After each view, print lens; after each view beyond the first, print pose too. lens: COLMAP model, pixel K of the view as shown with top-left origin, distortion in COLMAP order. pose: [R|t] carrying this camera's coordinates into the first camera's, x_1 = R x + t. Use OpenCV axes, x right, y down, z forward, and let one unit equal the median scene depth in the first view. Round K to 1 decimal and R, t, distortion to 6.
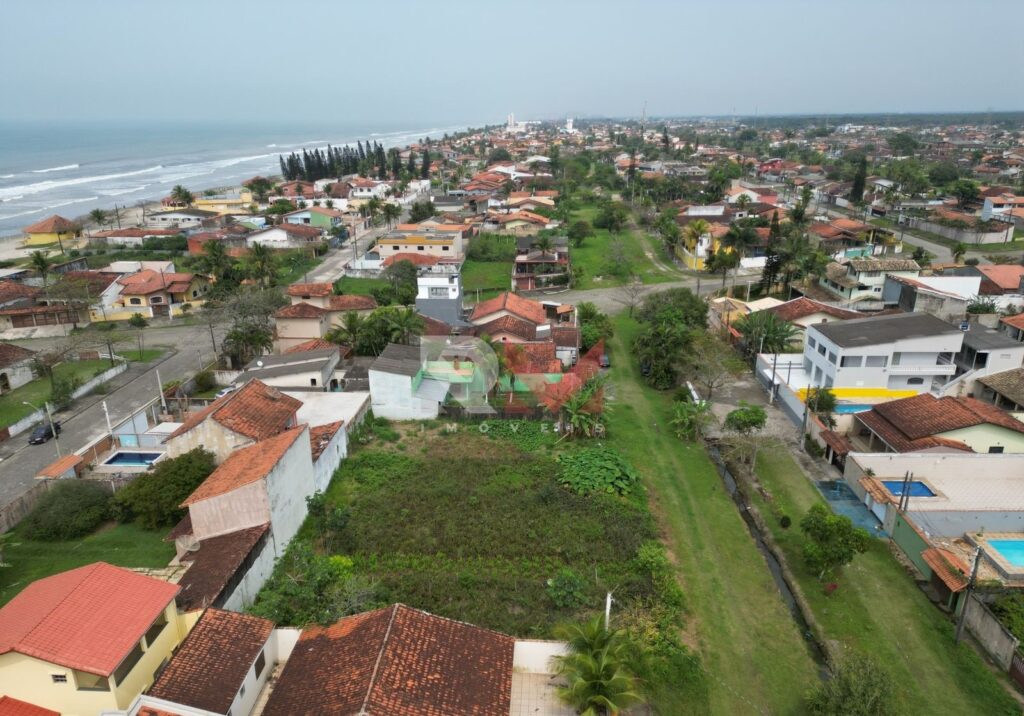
lens RADIAL K [[709.0, 0, 511.0], [0, 709.0, 380.8], [0, 0, 1]] dist [0.095836, -0.100186]
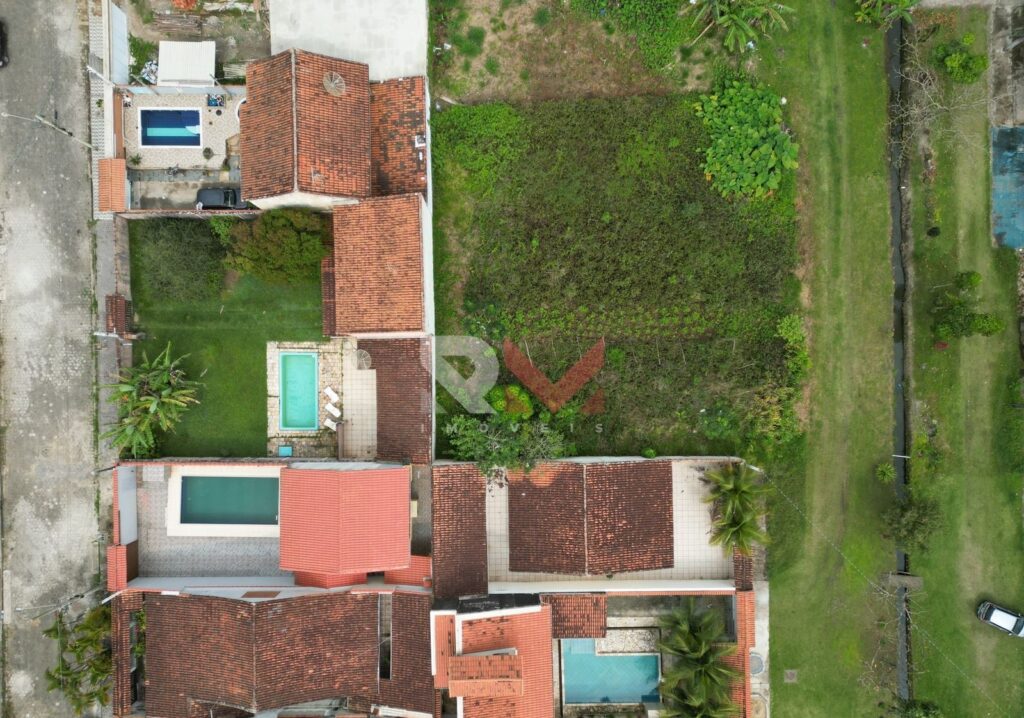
lens RADIAL K [[709.0, 0, 511.0], [0, 709.0, 381.8], [0, 0, 1]] dist [0.095836, -0.100186]
pose [[0.997369, -0.070002, 0.018834, -0.100713], [0.005992, 0.338529, 0.940937, -0.303785], [-0.072243, -0.938349, 0.338058, 0.243179]]
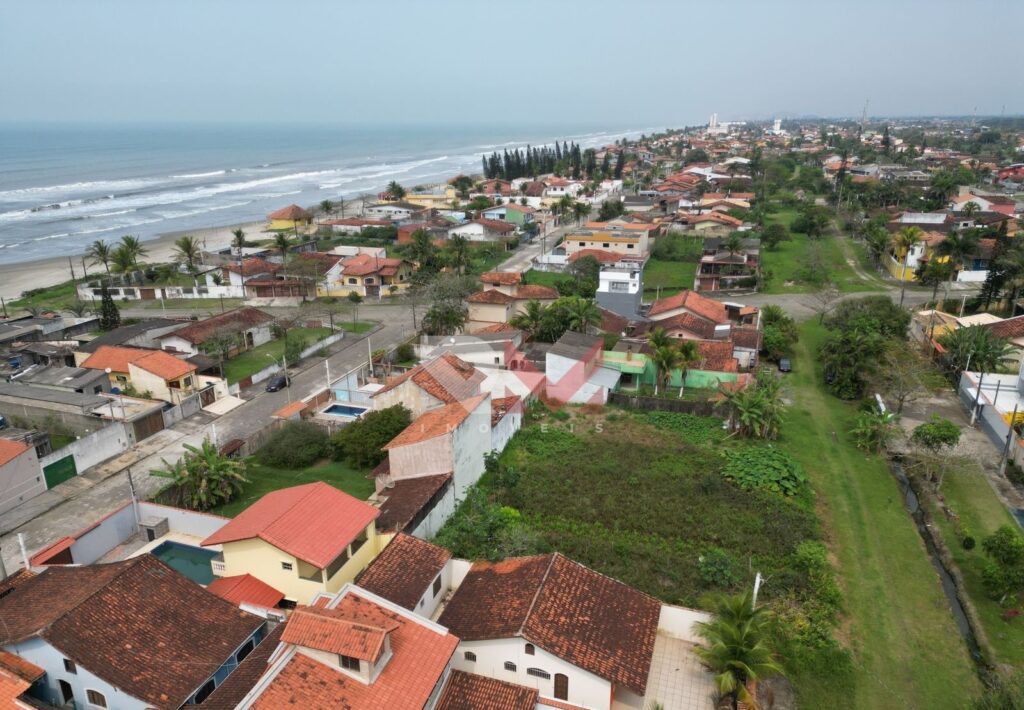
lens RADIAL K [[712.9, 0, 511.8], [0, 712.9, 375.6], [0, 0, 1]] dist [0.083850, -0.081587]
pose [[0.967067, 0.088187, -0.238758, 0.005180], [-0.090449, 0.995900, 0.001488, 0.014018], [0.237910, 0.020157, 0.971078, -0.034001]]
